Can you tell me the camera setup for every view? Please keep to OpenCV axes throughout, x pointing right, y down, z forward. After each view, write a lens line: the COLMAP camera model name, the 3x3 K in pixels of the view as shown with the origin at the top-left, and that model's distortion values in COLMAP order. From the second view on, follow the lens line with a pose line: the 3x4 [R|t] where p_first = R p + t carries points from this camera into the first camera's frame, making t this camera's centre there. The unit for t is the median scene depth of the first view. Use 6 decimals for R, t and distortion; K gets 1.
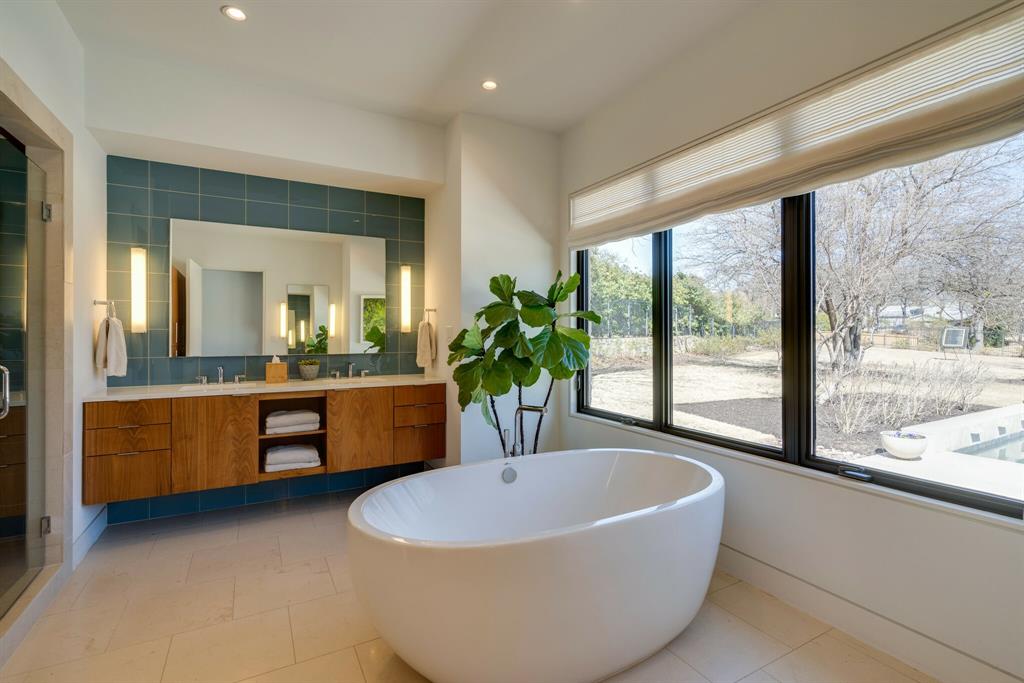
lens RADIAL K [[470.4, 0, 507.3], [0, 470.4, 336.1], [0, 0, 1]] dist [-0.000786, 0.000930]
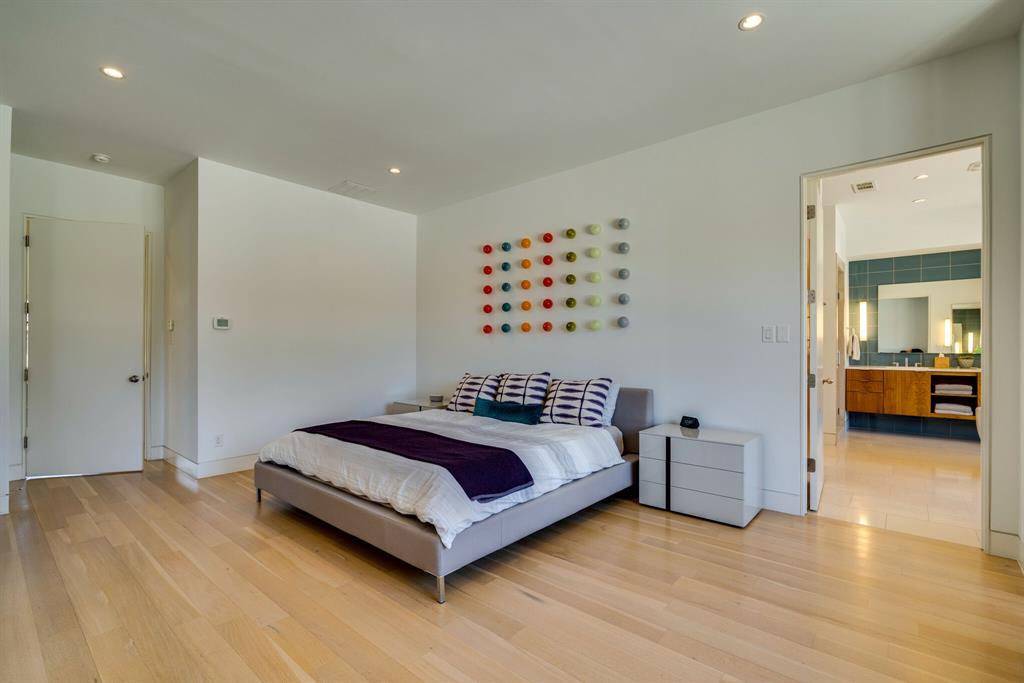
lens RADIAL K [[470.4, 0, 508.3], [0, 470.4, 345.9], [0, 0, 1]] dist [-0.000786, 0.000930]
pose [[0.363794, -0.005204, -0.931465, 0.620122], [-0.005848, 0.999952, -0.007871, 0.041630], [0.931461, 0.008310, 0.363746, -1.277655]]
